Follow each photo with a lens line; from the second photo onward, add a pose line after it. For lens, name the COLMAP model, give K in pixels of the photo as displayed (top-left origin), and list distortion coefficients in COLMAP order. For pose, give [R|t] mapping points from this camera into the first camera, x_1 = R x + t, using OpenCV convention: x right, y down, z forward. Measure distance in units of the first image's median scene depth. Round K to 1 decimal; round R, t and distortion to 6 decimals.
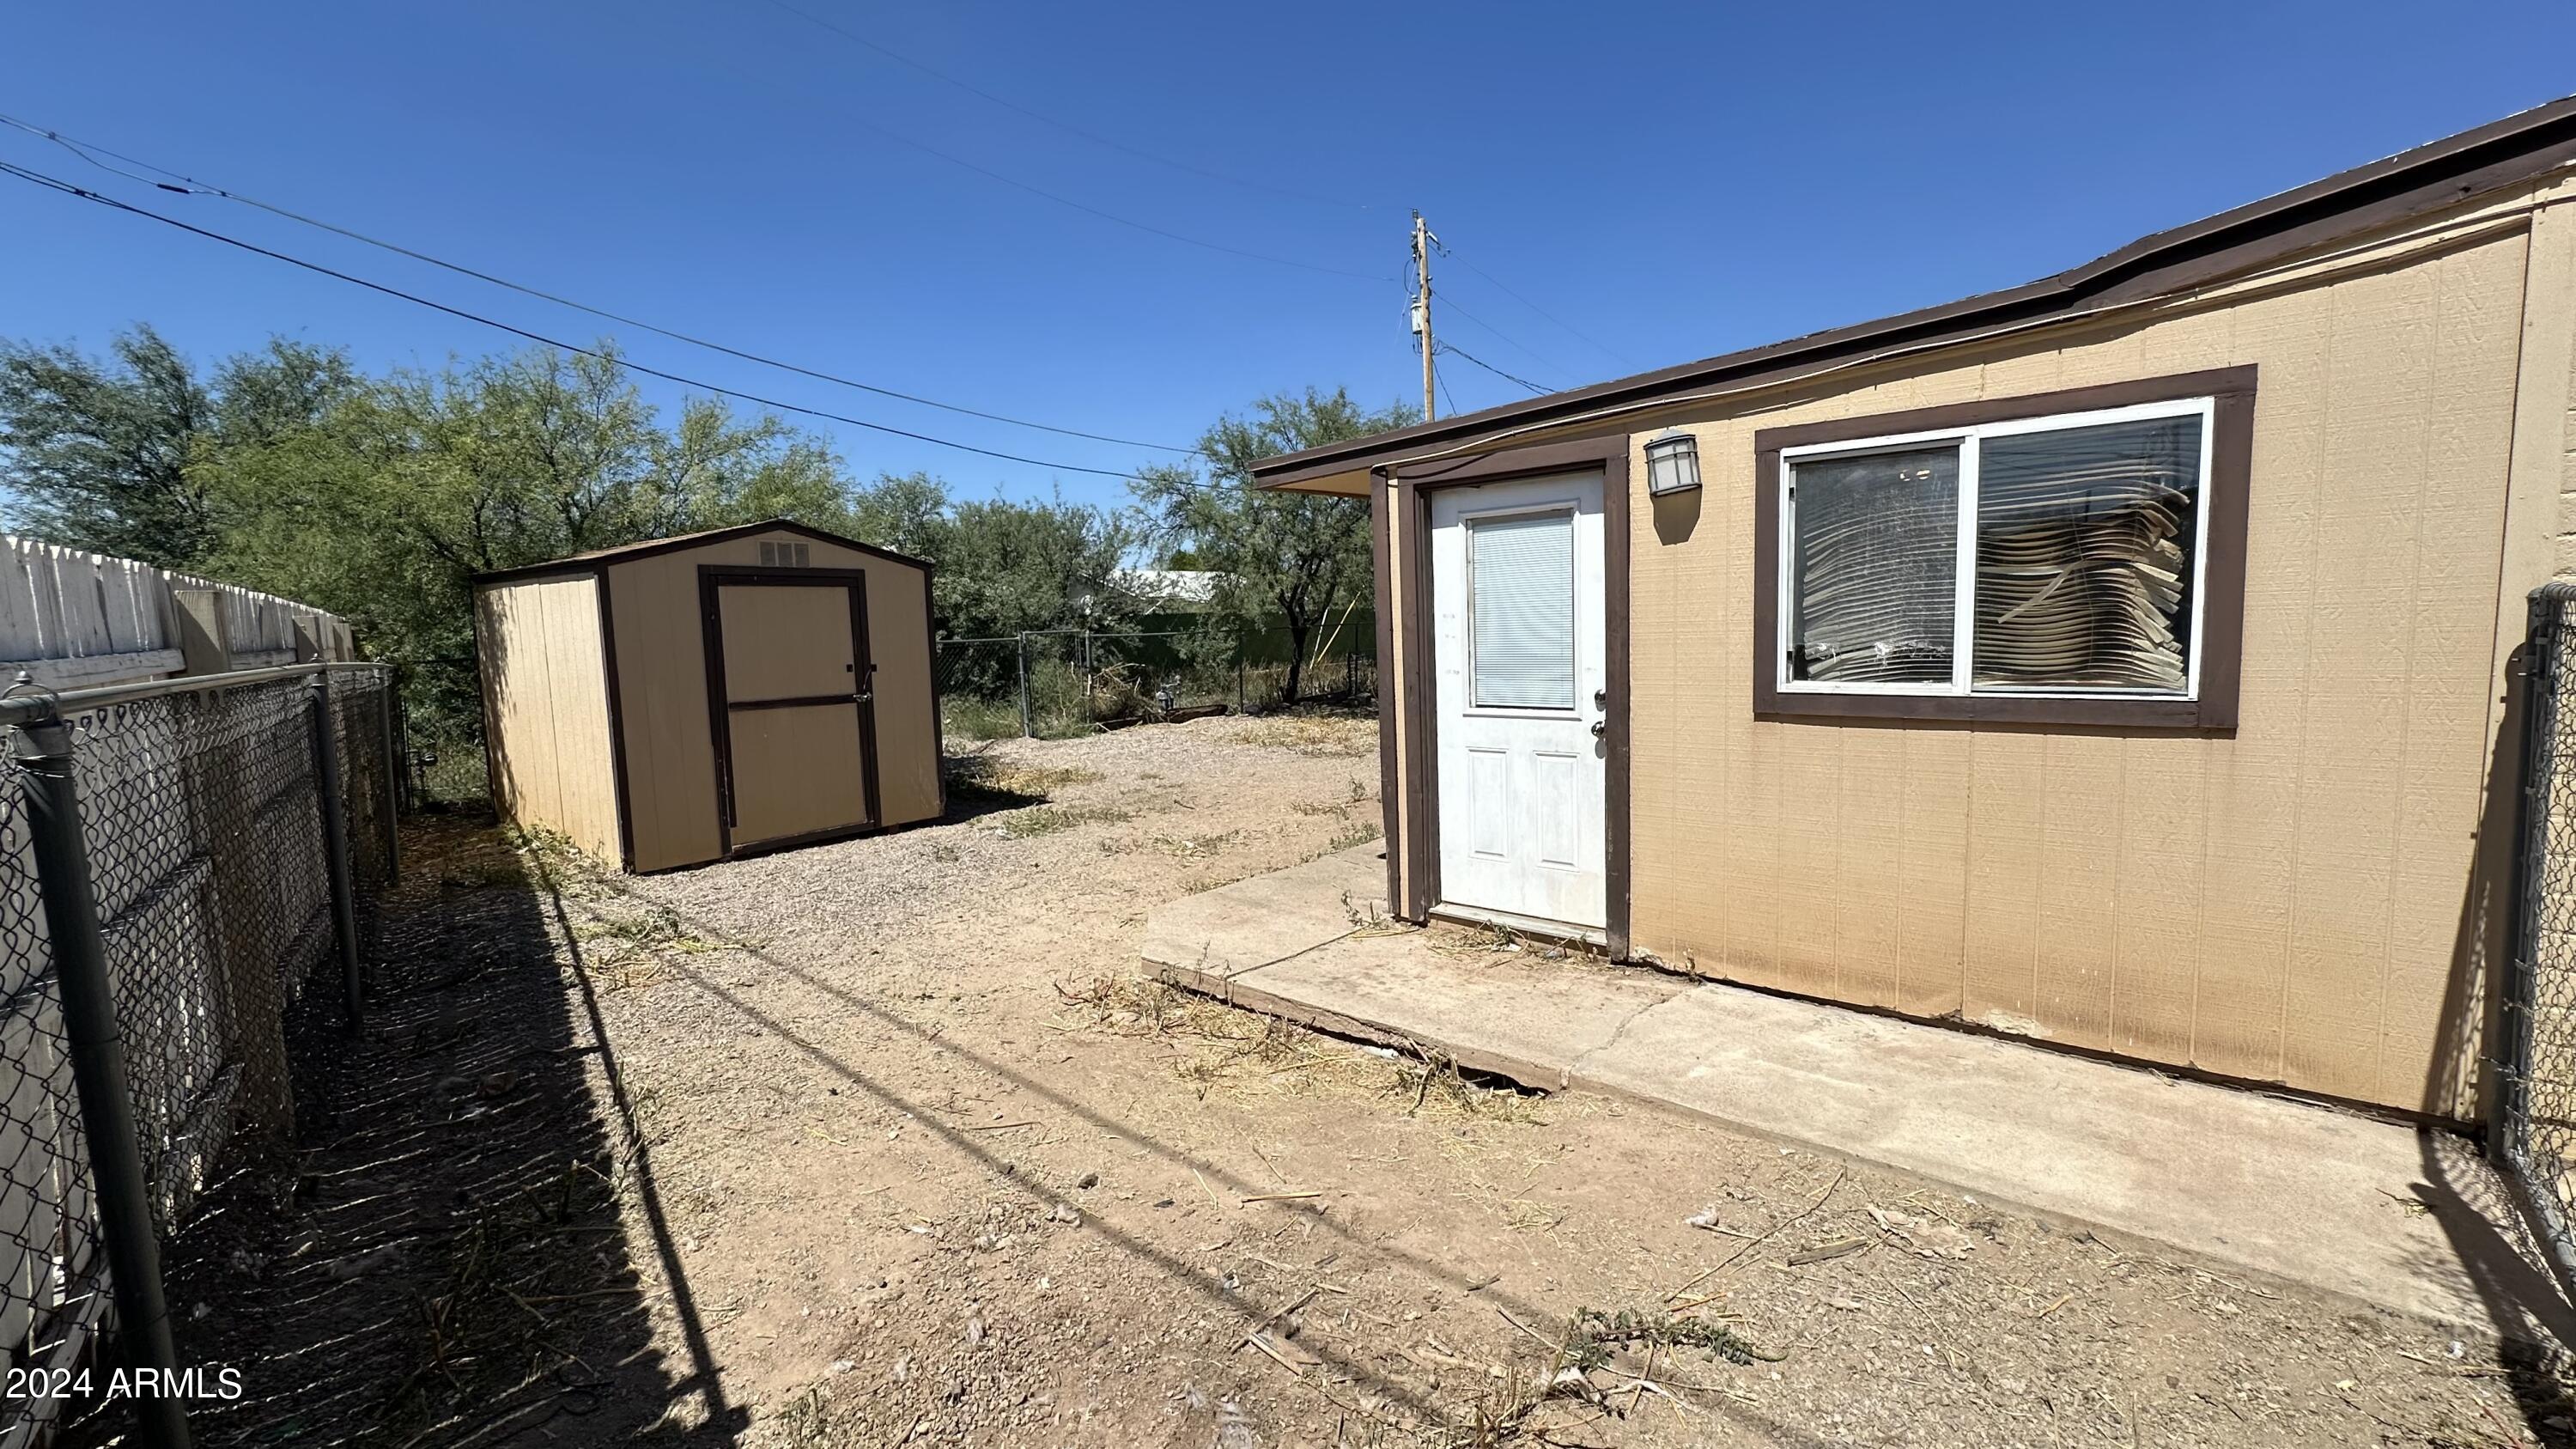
lens RADIAL K [[1031.2, 0, 1292.8], [0, 1031.2, 719.5], [0, 0, 1]] dist [0.000255, -0.000389]
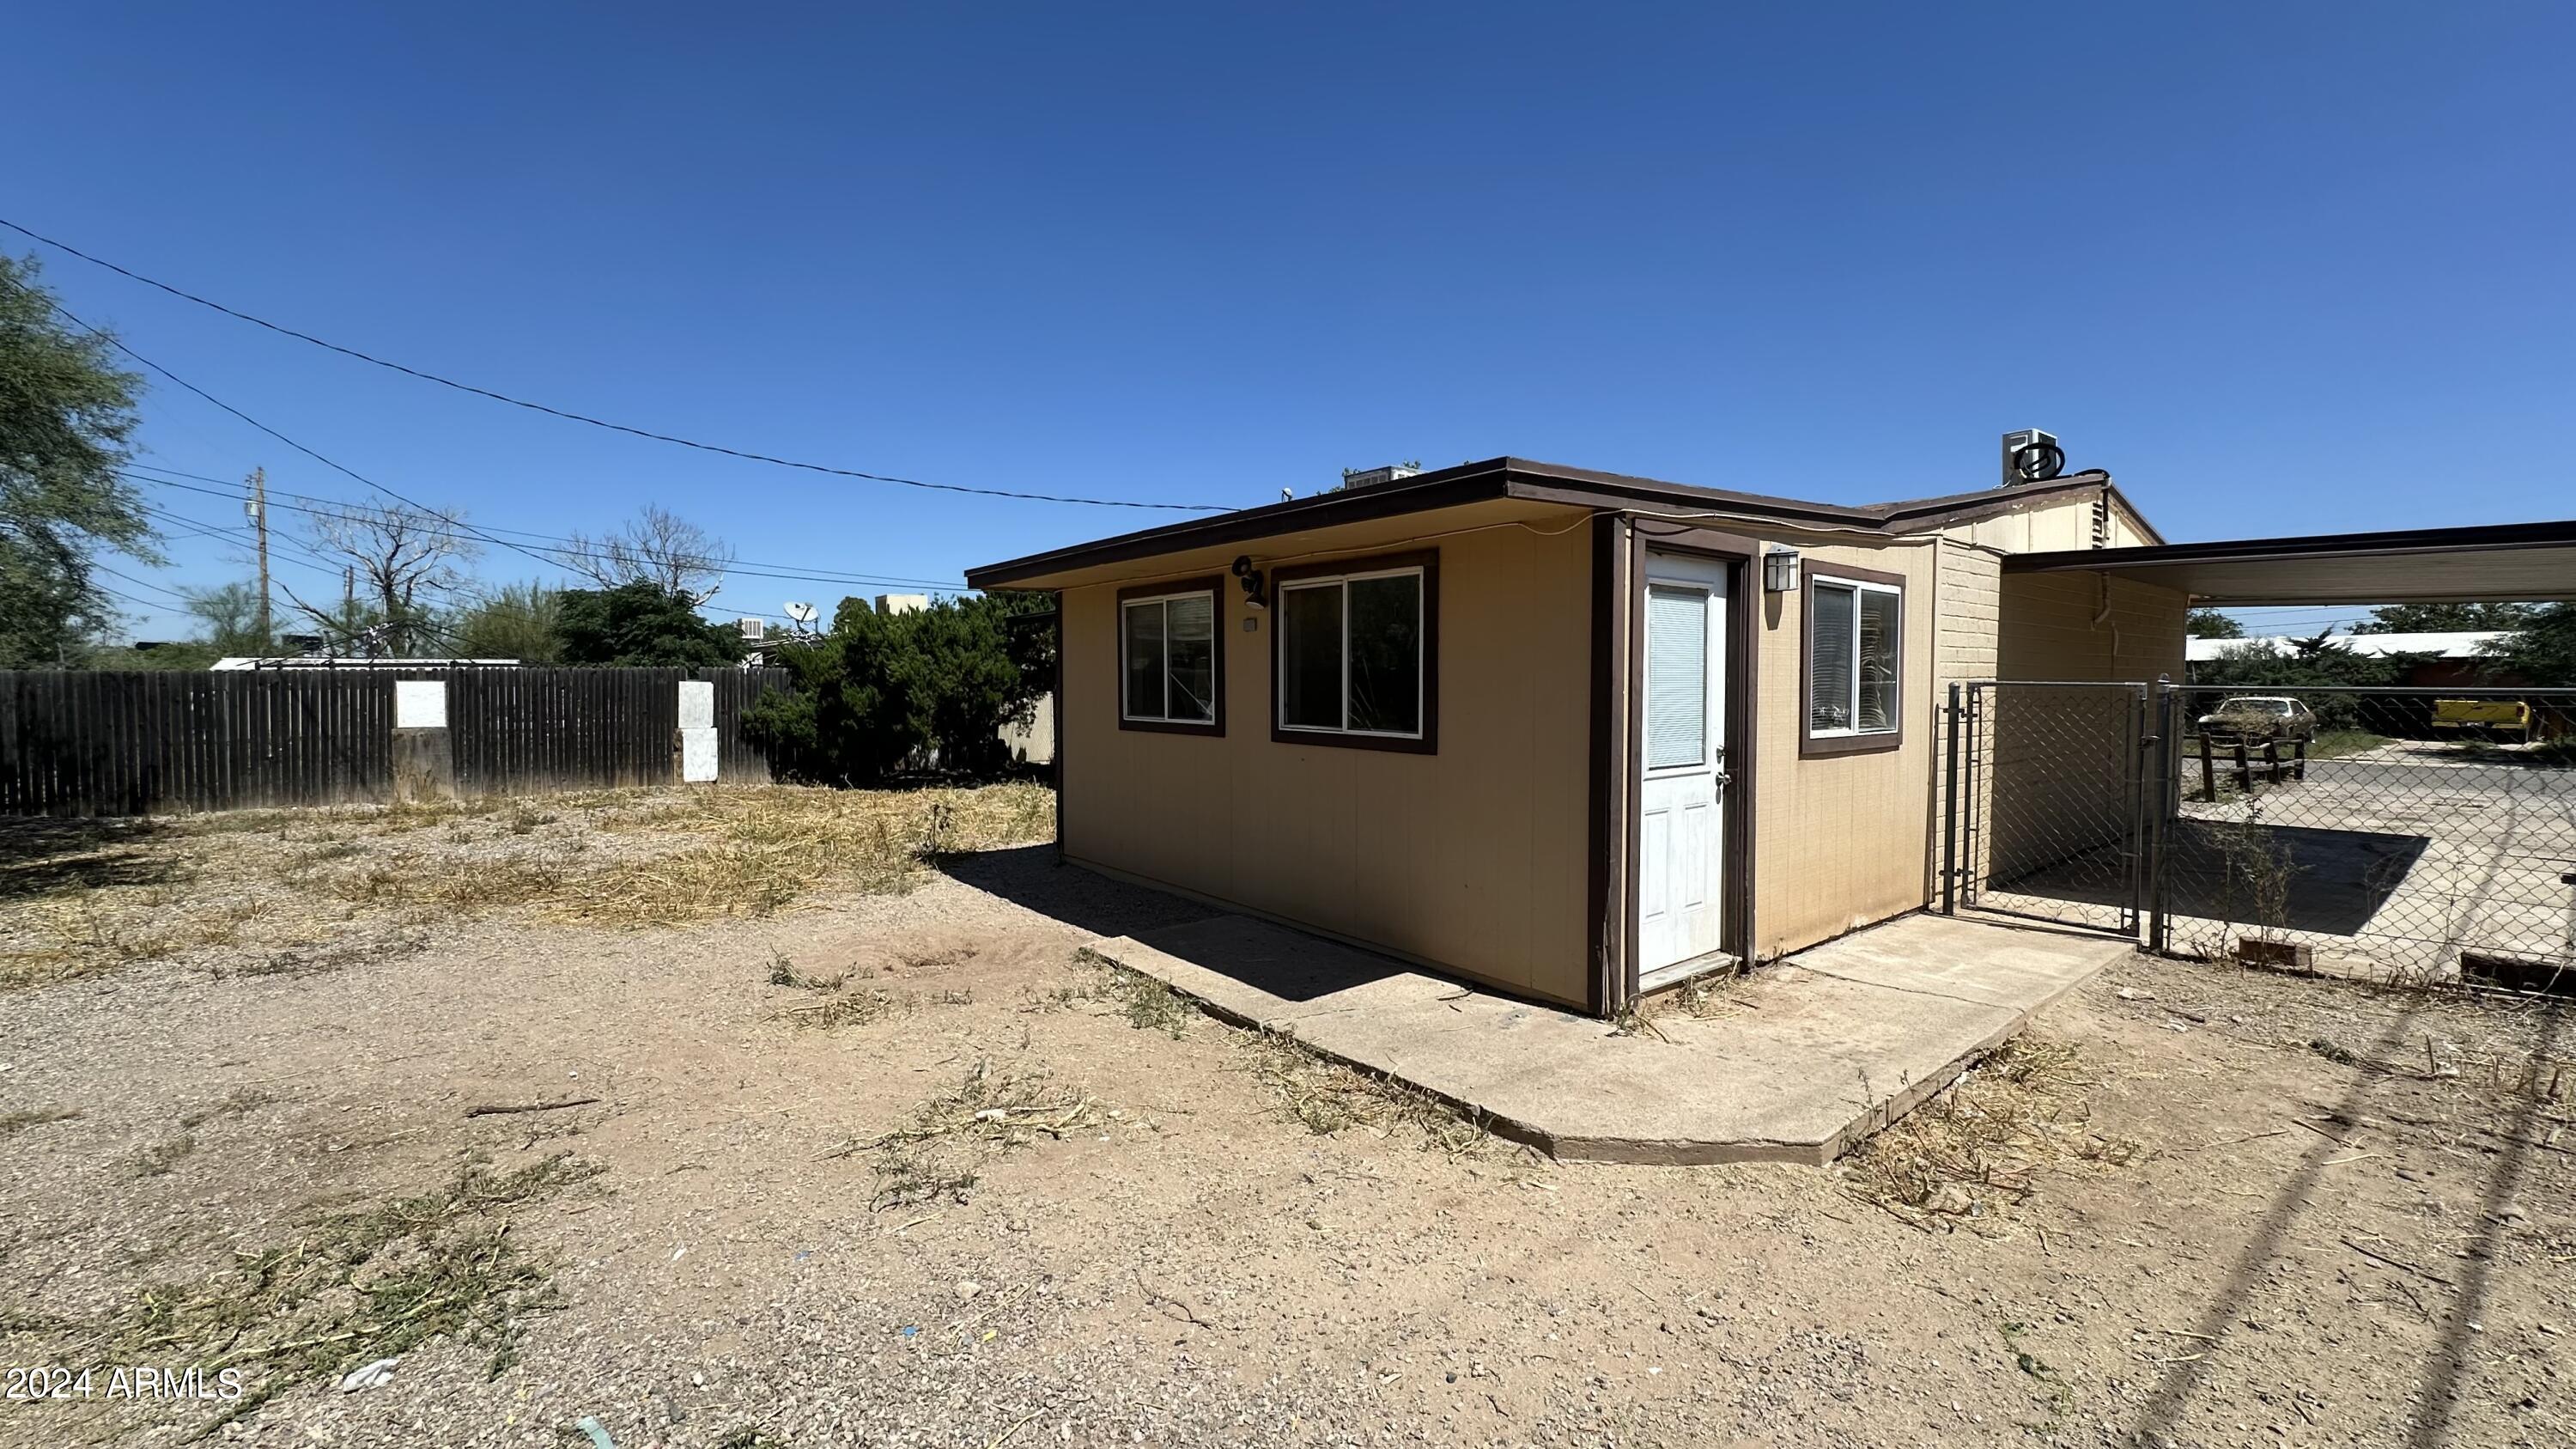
lens RADIAL K [[1031.2, 0, 1282.2], [0, 1031.2, 722.2], [0, 0, 1]] dist [0.000255, -0.000389]
pose [[0.188993, -0.004699, 0.981967, -0.932128], [0.089472, 0.995911, -0.012454, -0.083207], [-0.977894, 0.090213, 0.188641, 1.232327]]
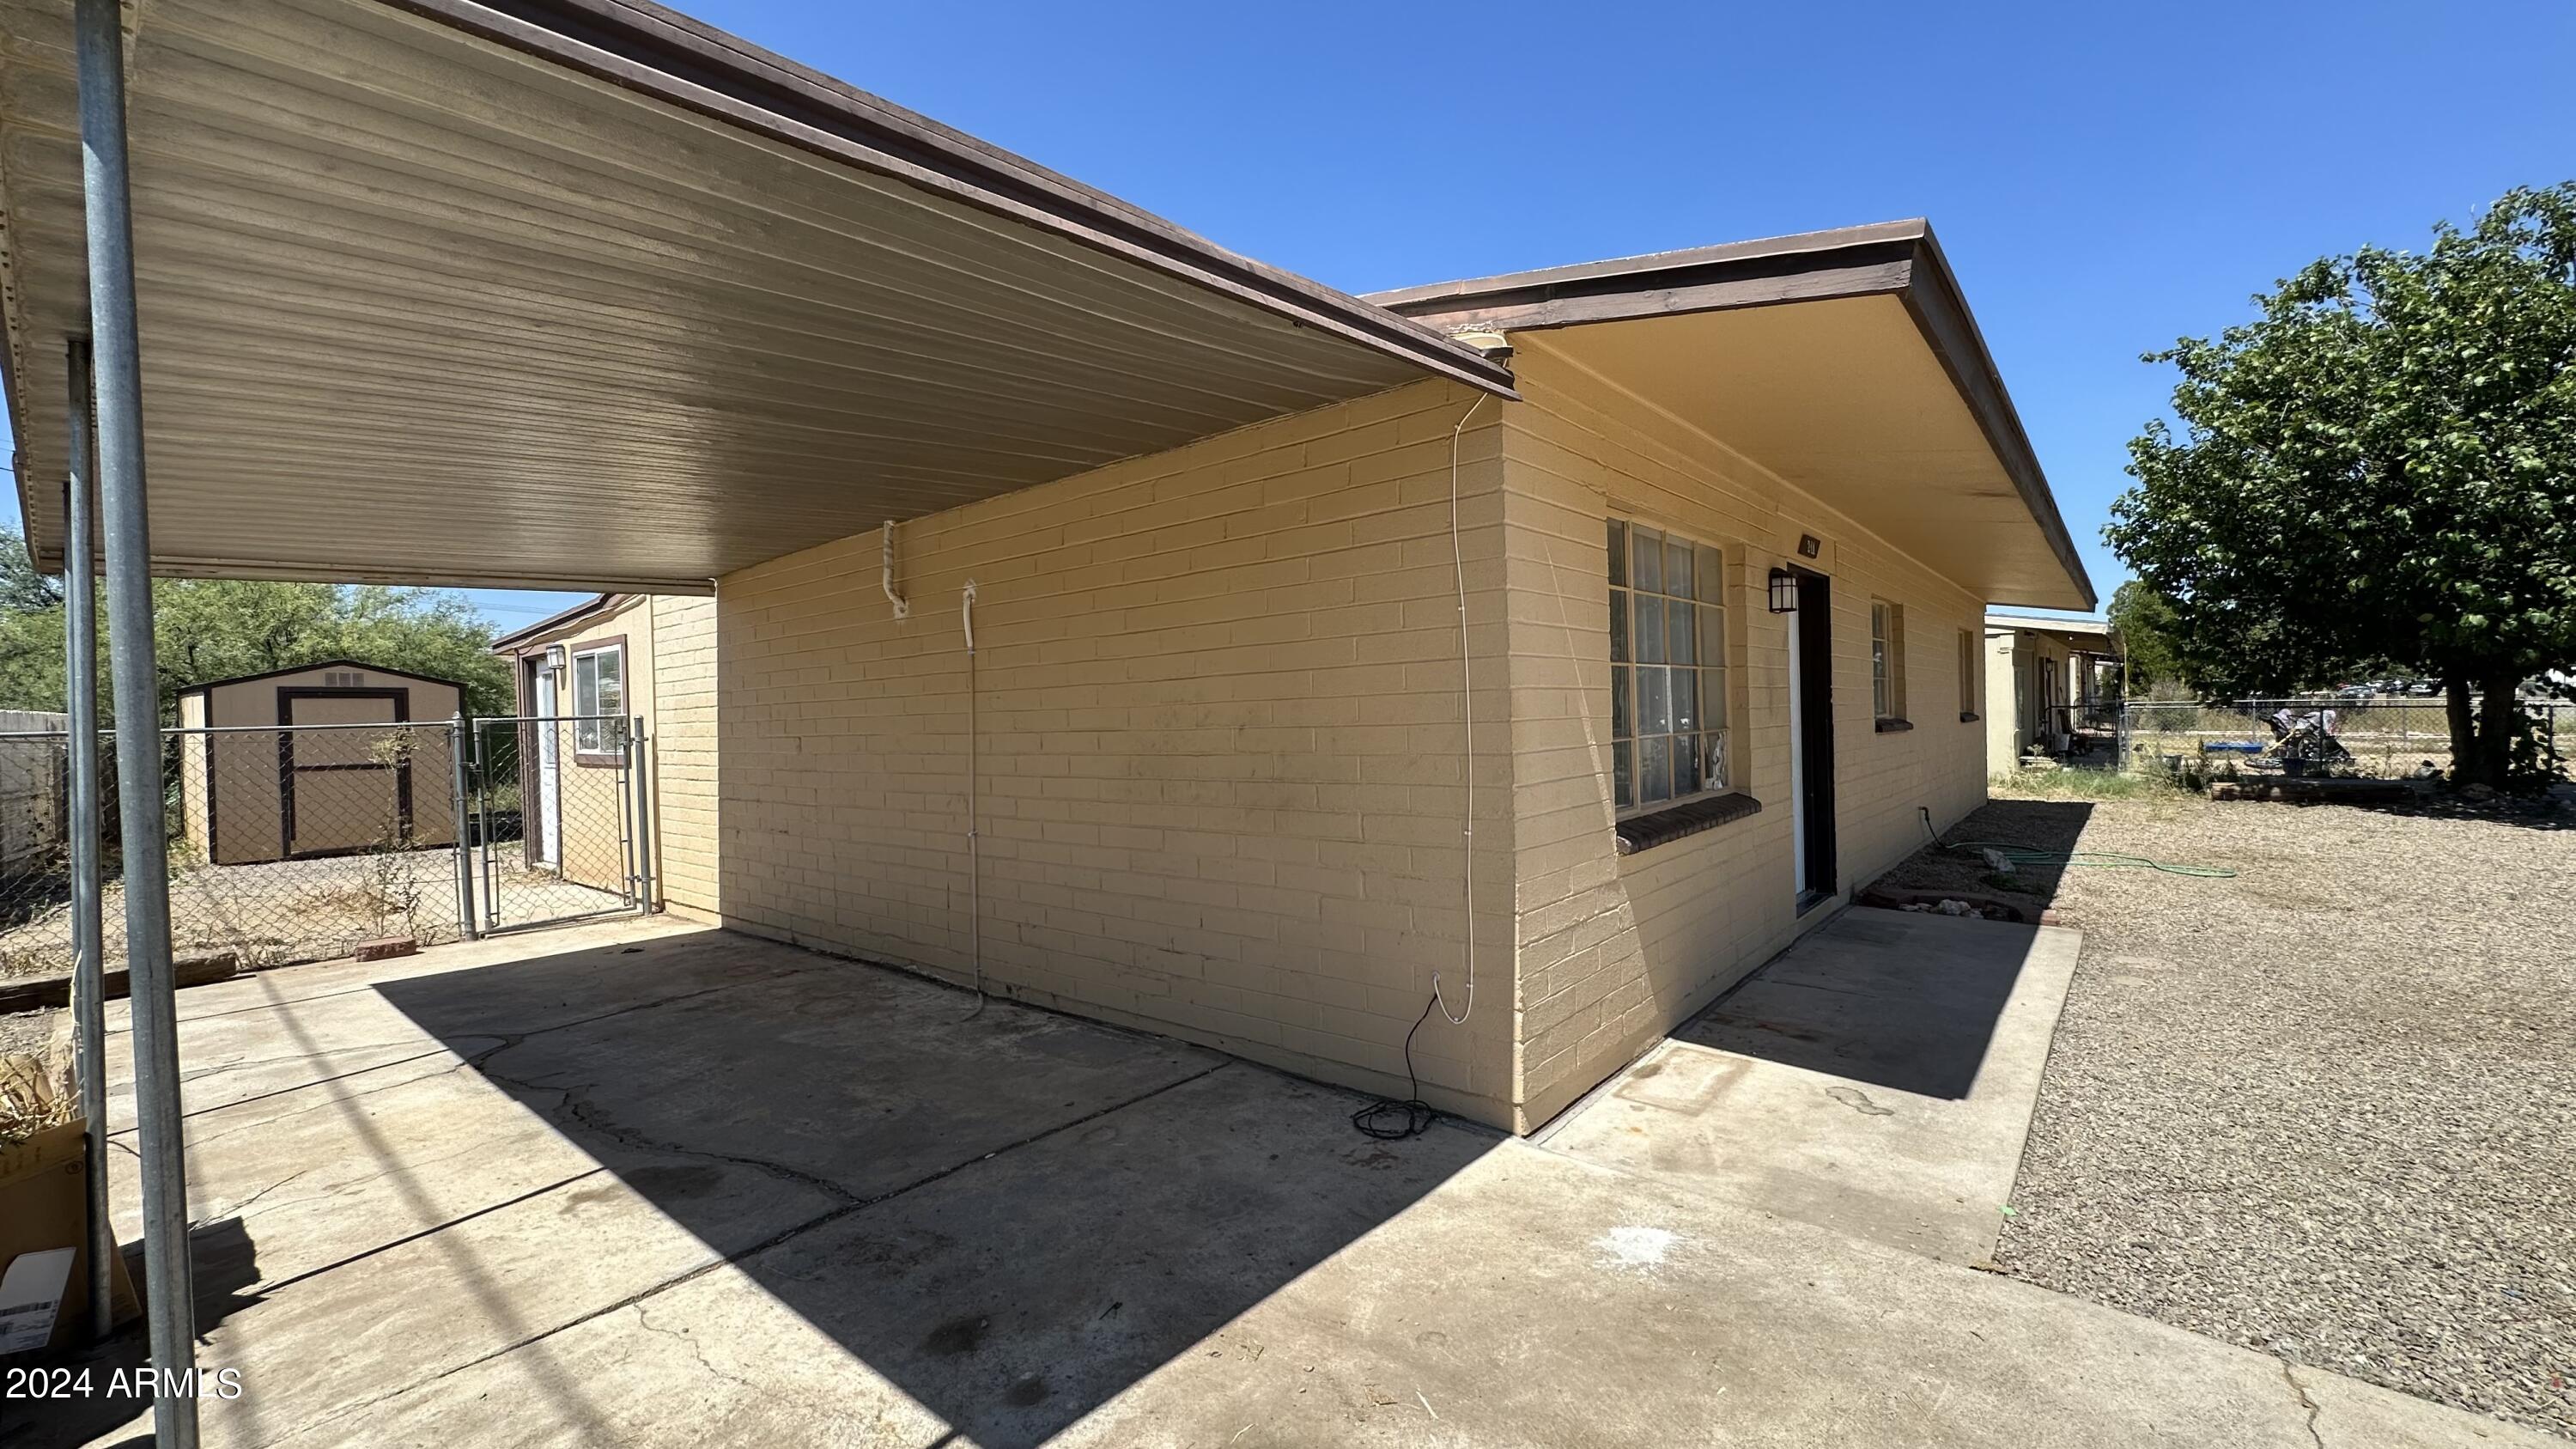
lens RADIAL K [[1031.2, 0, 1288.1], [0, 1031.2, 716.5], [0, 0, 1]] dist [0.000255, -0.000389]
pose [[0.999997, 0.001064, 0.002155, 1.777452], [-0.000870, 0.996135, -0.087825, 0.080156], [-0.002240, 0.087823, 0.996134, -1.156959]]
